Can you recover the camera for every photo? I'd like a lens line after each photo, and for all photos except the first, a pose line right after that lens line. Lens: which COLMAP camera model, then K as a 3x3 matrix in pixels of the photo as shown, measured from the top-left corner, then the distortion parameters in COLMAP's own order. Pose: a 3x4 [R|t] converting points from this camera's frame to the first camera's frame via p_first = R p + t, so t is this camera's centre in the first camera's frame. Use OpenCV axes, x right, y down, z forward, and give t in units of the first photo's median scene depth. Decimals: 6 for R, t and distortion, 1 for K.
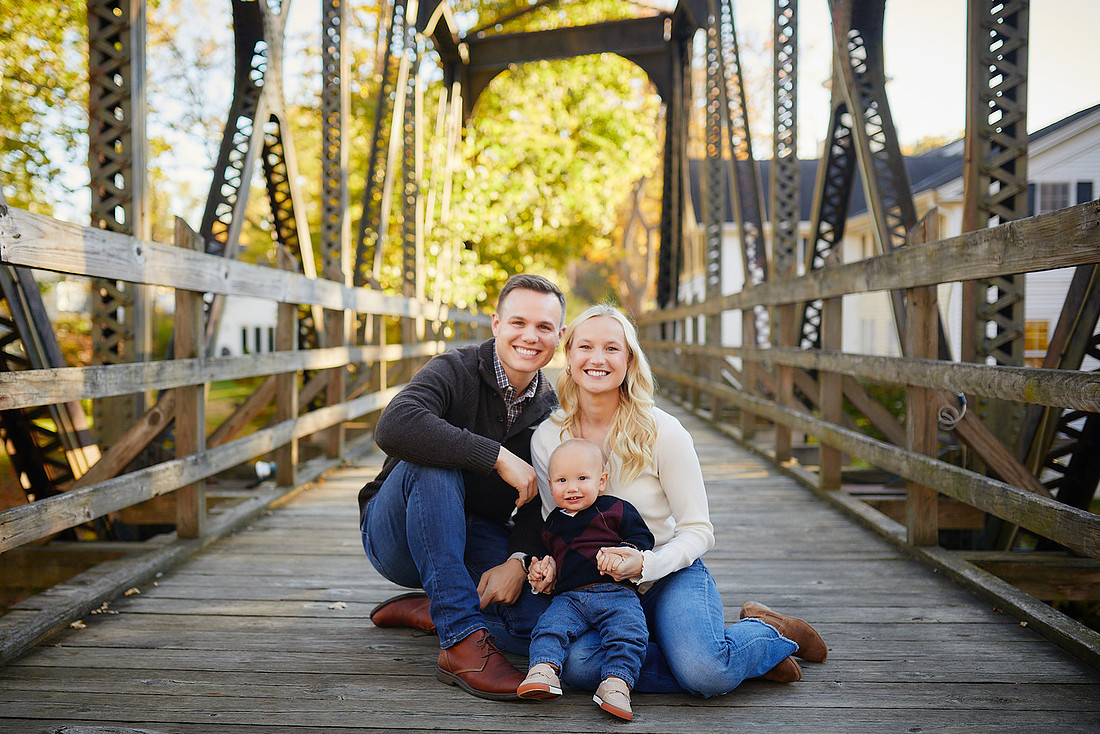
lens RADIAL K [[1131.3, 0, 457.0], [0, 1131.3, 409.6], [0, 0, 1]] dist [-0.013990, -0.005540]
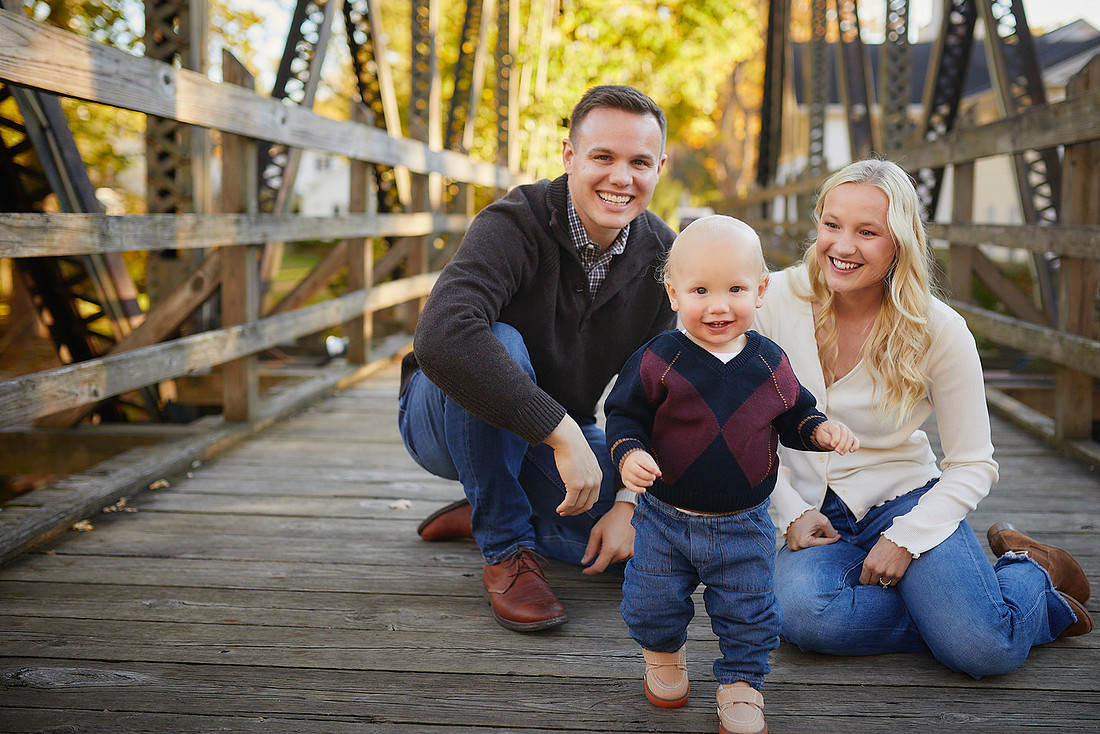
lens RADIAL K [[1121.7, 0, 550.0], [0, 1121.7, 367.0], [0, 0, 1]] dist [0.002906, 0.004276]
pose [[0.999930, 0.011805, -0.000759, 0.004781], [-0.011729, 0.997751, 0.065991, 0.014320], [0.001536, -0.065978, 0.997820, 0.165810]]
